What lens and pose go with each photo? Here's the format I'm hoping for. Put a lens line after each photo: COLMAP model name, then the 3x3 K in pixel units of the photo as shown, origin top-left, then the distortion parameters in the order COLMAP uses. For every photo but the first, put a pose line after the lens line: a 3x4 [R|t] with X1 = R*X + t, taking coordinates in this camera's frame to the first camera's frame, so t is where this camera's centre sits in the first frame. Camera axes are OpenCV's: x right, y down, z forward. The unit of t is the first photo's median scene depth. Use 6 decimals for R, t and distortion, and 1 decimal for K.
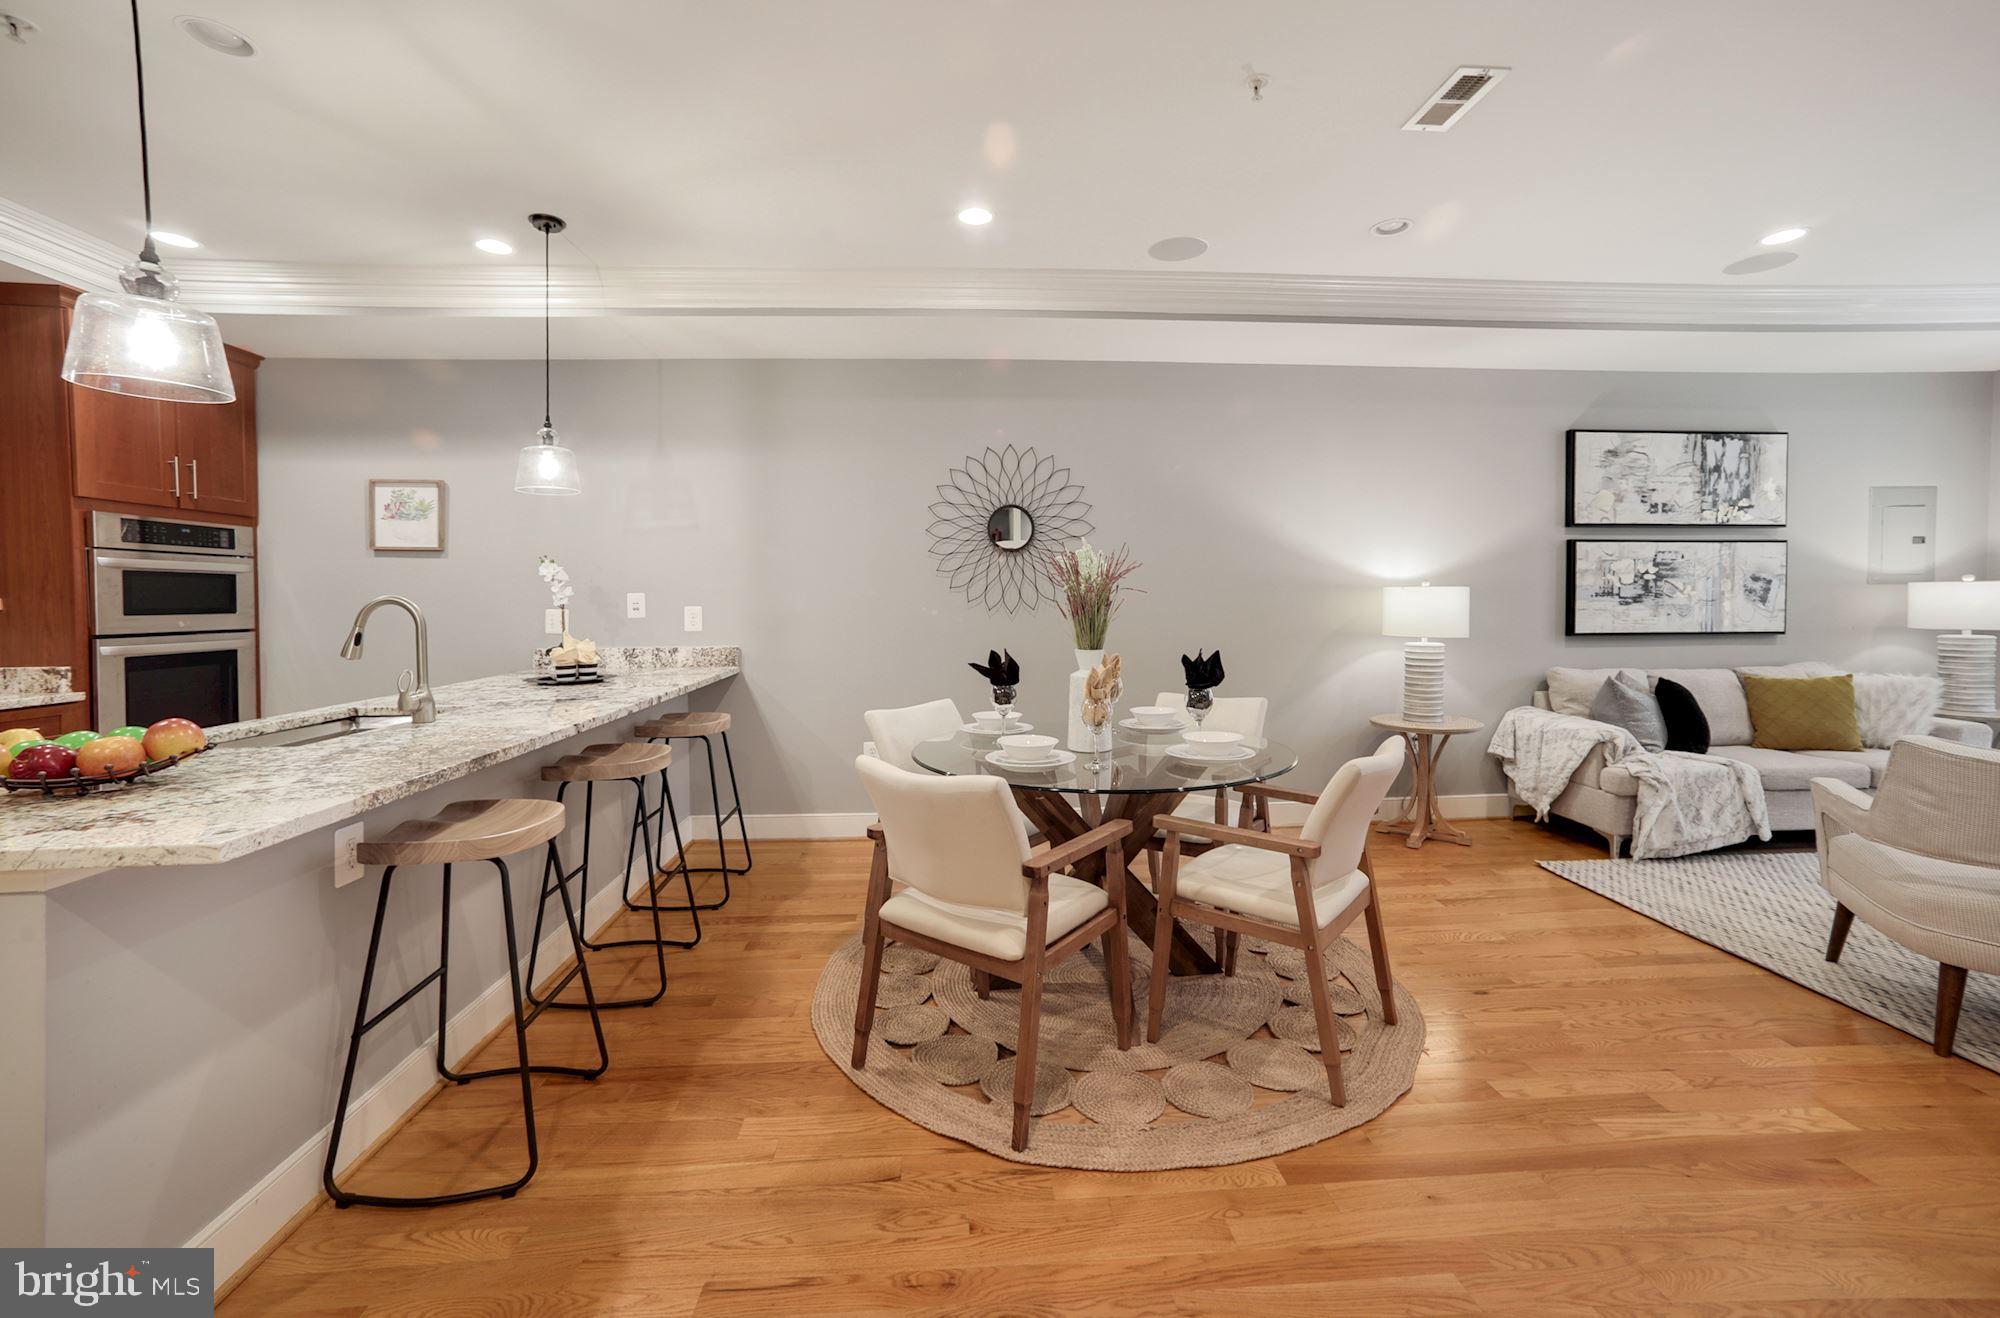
lens RADIAL K [[843.9, 0, 990.1], [0, 843.9, 615.6], [0, 0, 1]] dist [-0.061948, 0.040593]
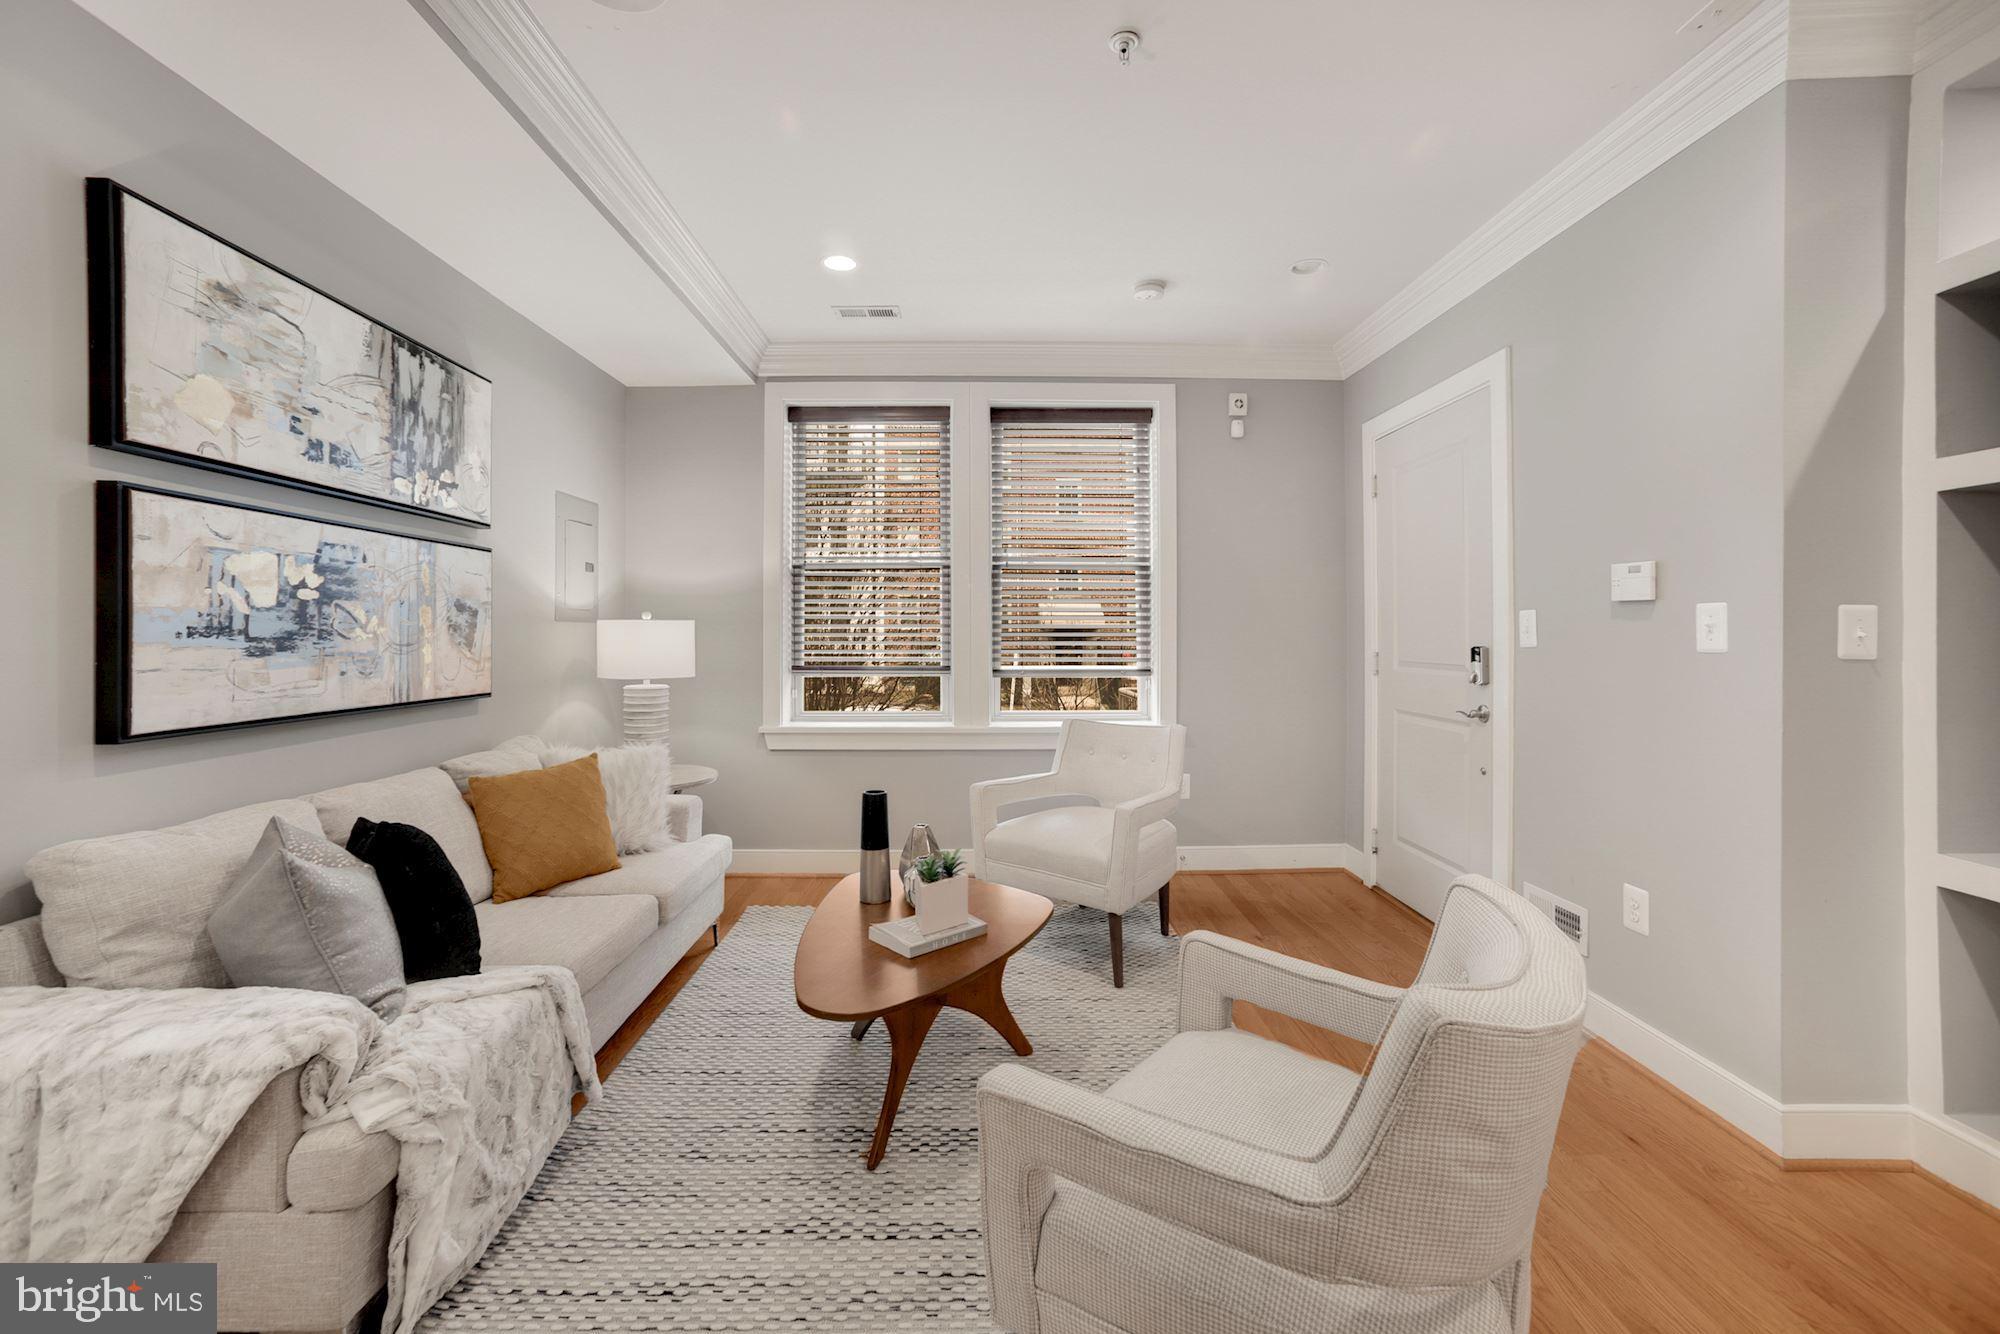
lens RADIAL K [[823.1, 0, 995.5], [0, 823.1, 637.9], [0, 0, 1]] dist [-0.050740, 0.025116]
pose [[0.051438, 0.000629, 0.998676, 0.400093], [0.019602, 0.999807, -0.001640, -0.015580], [-0.998484, 0.019660, 0.051416, 0.644963]]
